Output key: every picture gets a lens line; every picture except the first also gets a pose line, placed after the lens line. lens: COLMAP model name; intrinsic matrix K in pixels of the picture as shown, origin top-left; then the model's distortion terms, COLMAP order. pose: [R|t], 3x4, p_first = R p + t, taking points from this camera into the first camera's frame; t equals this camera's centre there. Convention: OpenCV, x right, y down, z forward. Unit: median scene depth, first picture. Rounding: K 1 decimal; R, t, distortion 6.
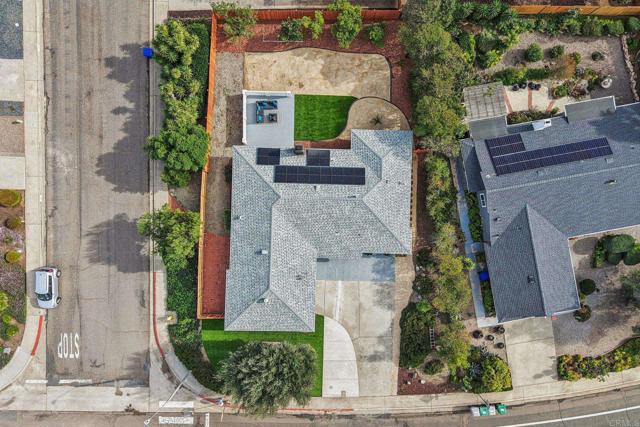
lens RADIAL K [[434.6, 0, 321.0], [0, 434.6, 199.0], [0, 0, 1]] dist [0.002797, -0.003128]
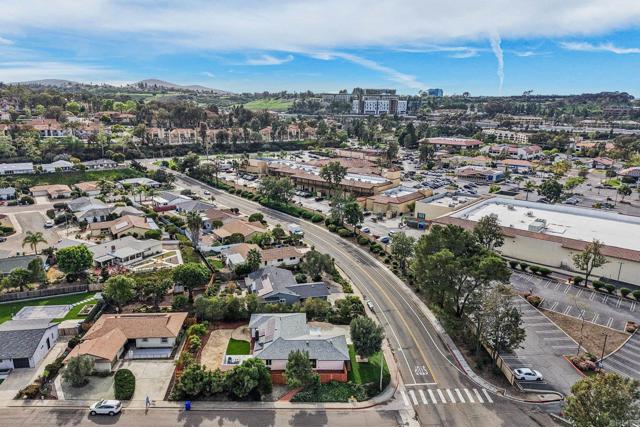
lens RADIAL K [[424.2, 0, 320.0], [0, 424.2, 213.5], [0, 0, 1]] dist [0.001405, -0.001603]
pose [[-0.071023, -0.262552, 0.962300, -1.692580], [0.997339, -0.002773, 0.072853, 0.036313], [-0.016459, 0.964914, 0.262050, -0.095020]]
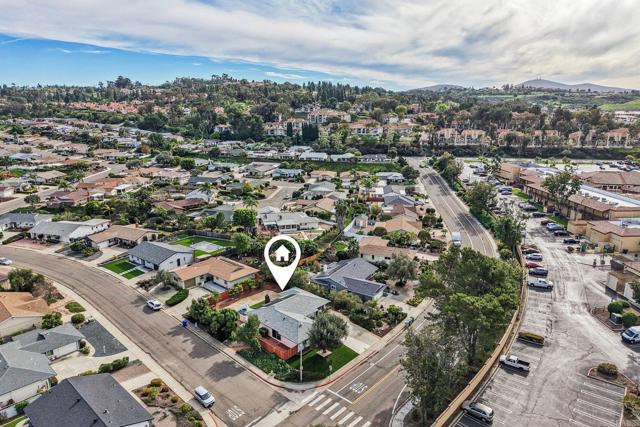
lens RADIAL K [[434.6, 0, 321.0], [0, 434.6, 199.0], [0, 0, 1]] dist [0.002797, -0.003128]
pose [[0.672654, -0.174756, 0.719025, -1.361457], [0.739786, 0.137922, -0.658555, 1.489463], [0.015917, 0.974904, 0.222056, -0.086694]]
